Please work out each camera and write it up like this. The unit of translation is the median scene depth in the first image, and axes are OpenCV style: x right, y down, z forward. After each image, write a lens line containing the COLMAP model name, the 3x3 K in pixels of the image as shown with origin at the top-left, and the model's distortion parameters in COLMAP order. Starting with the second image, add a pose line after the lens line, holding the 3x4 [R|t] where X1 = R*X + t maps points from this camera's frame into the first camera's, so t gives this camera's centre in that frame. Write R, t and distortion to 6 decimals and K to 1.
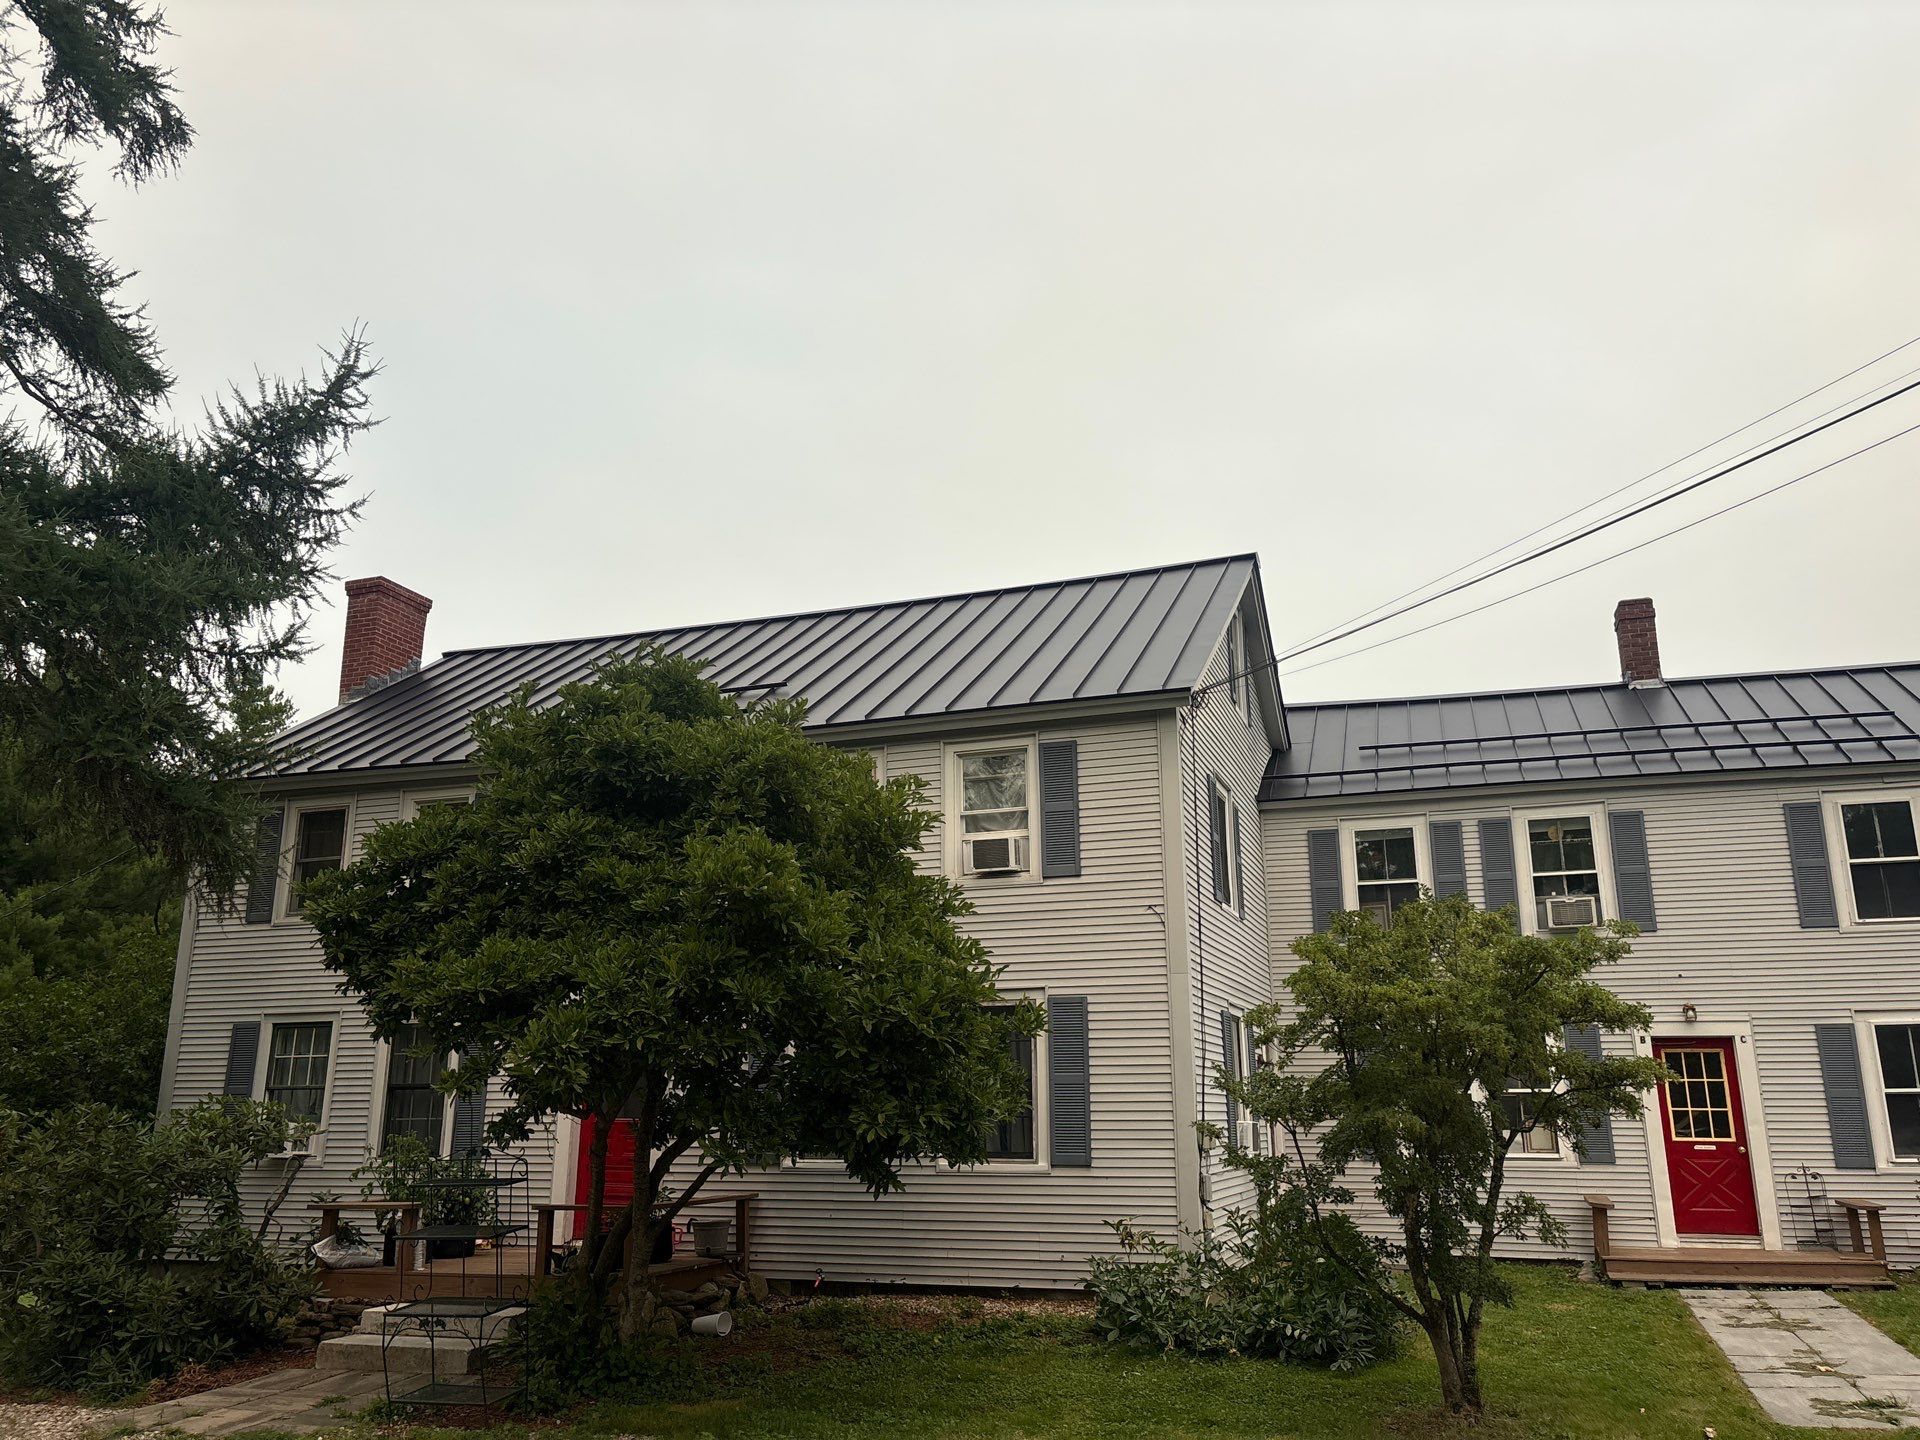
lens RADIAL K [[1442.4, 0, 963.8], [0, 1442.4, 728.4], [0, 0, 1]] dist [0.045933, -0.049921]
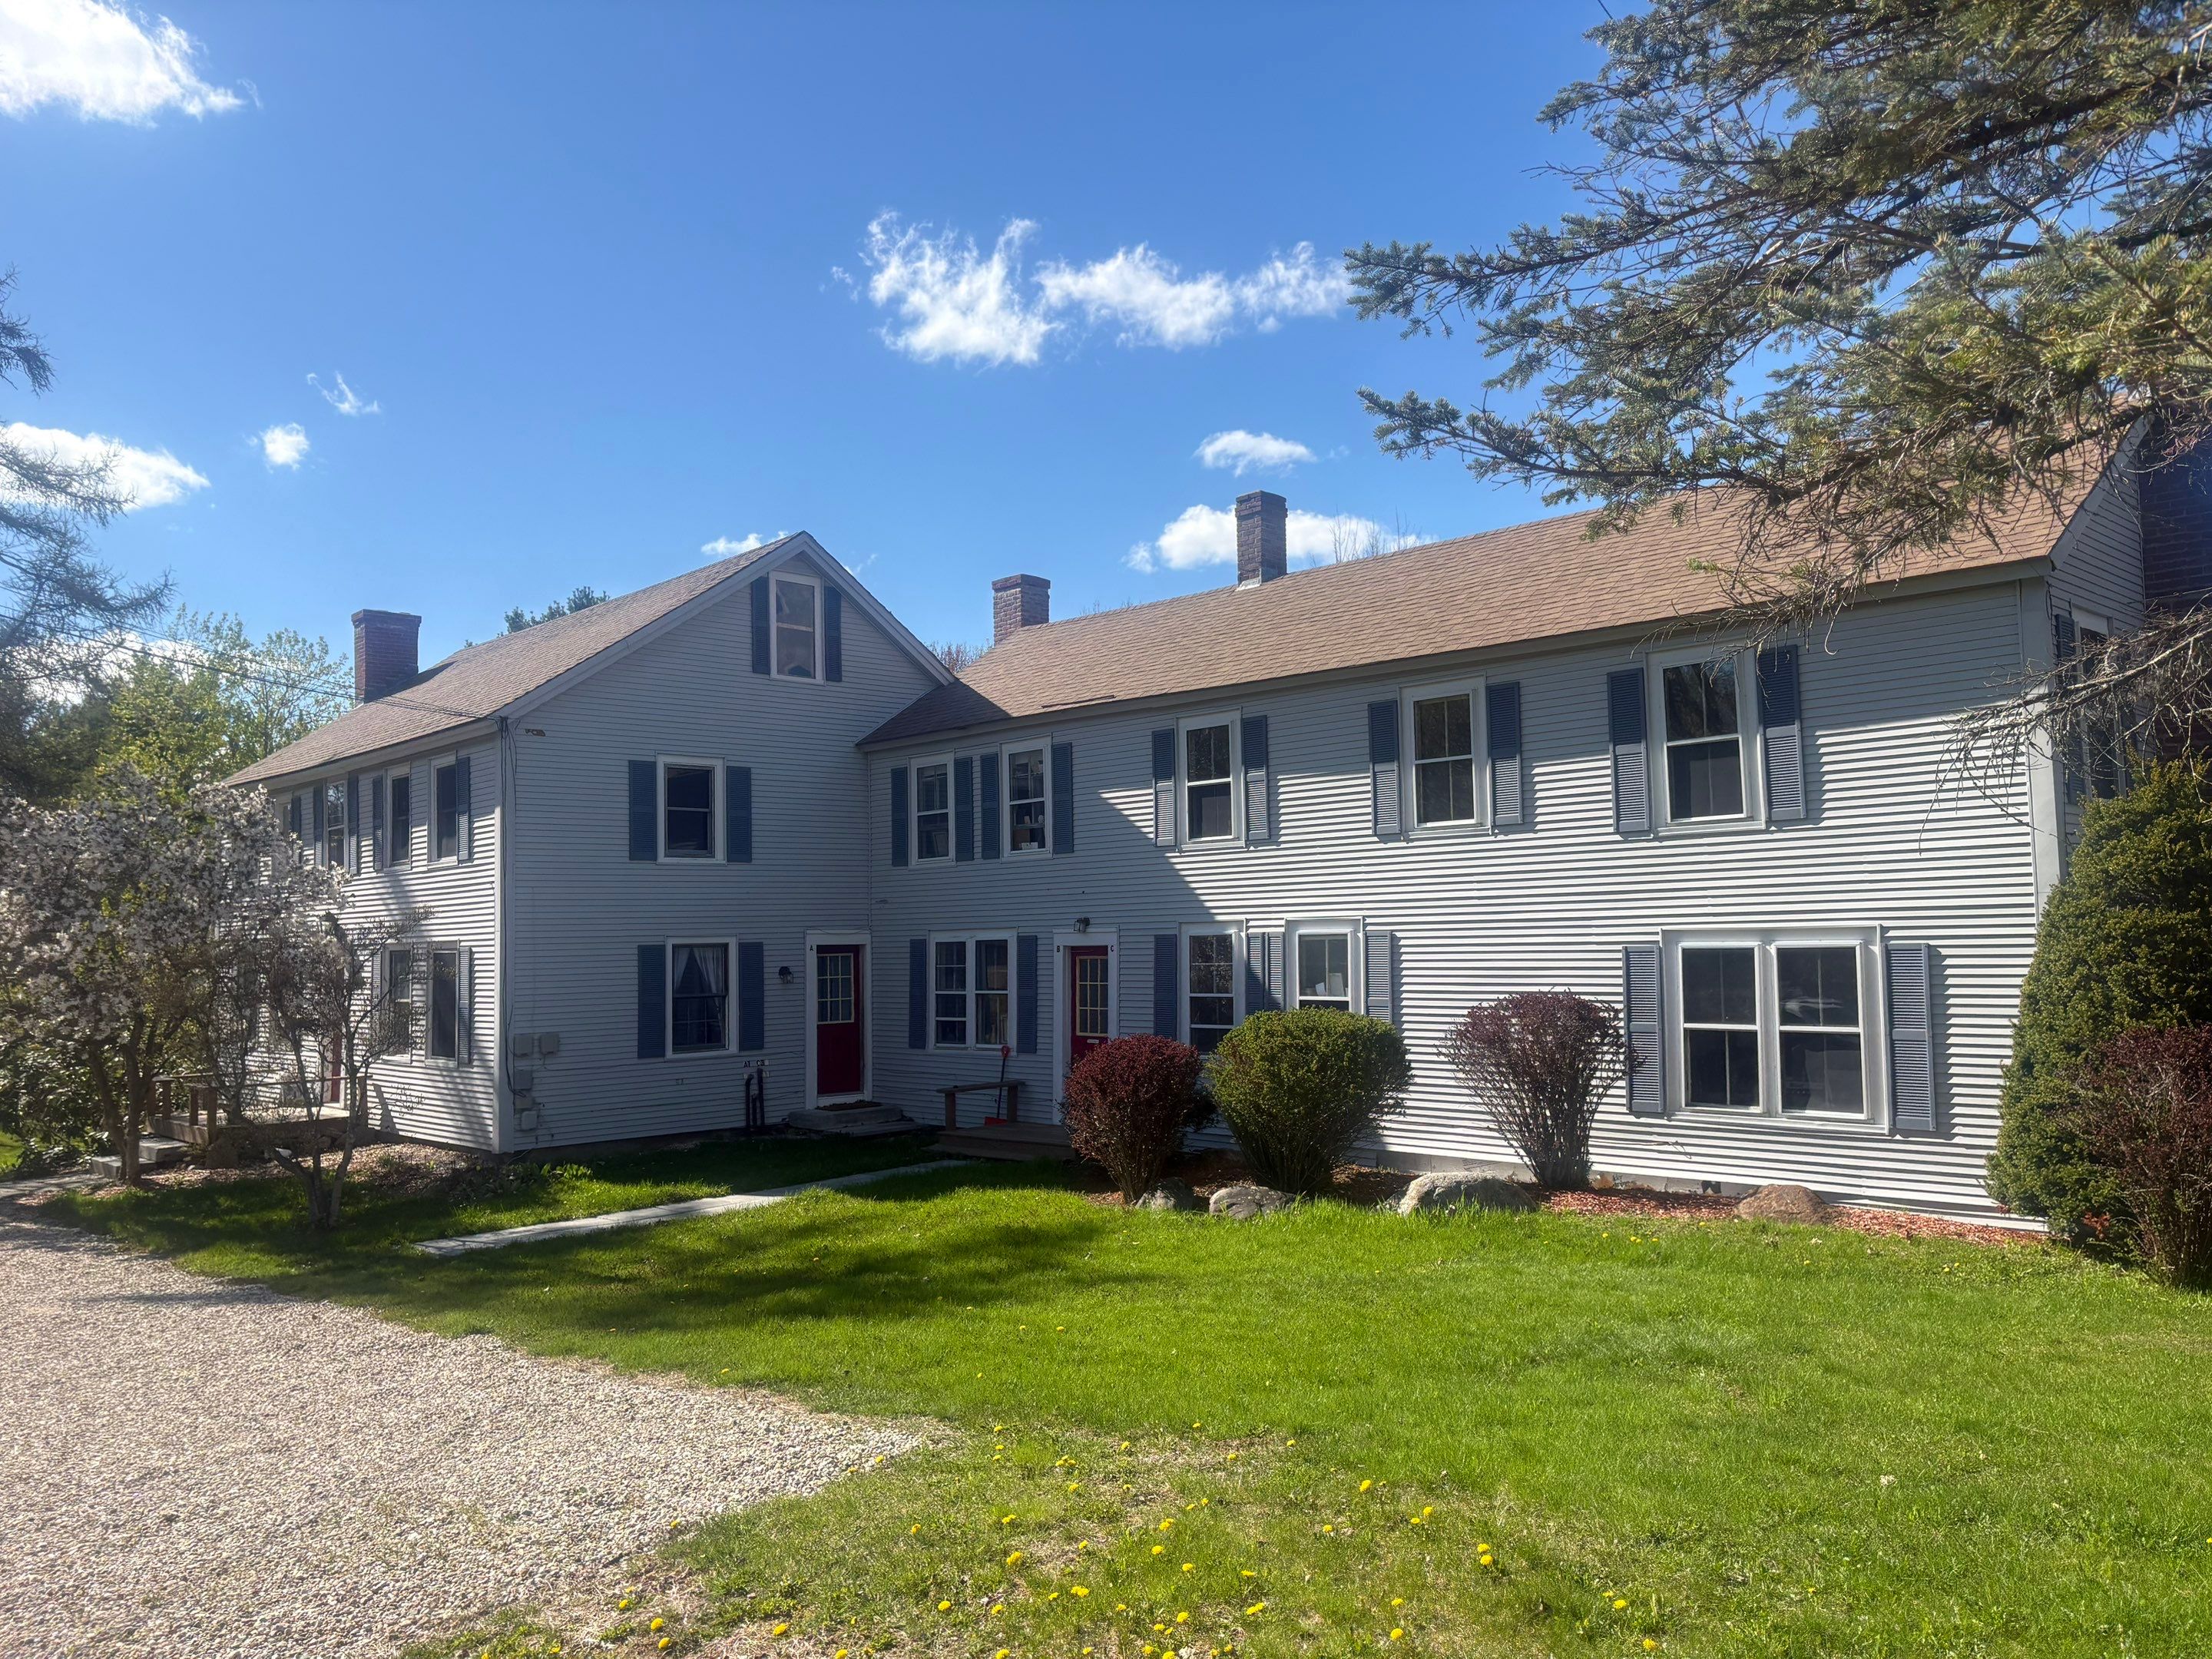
lens RADIAL K [[1661.8, 0, 1129.1], [0, 1661.8, 809.9], [0, 0, 1]] dist [0.045933, -0.049921]
pose [[0.891013, -0.052774, -0.450900, 1.175493], [0.135802, 0.978725, 0.153802, -0.086772], [0.433190, -0.198273, 0.879224, -0.091226]]
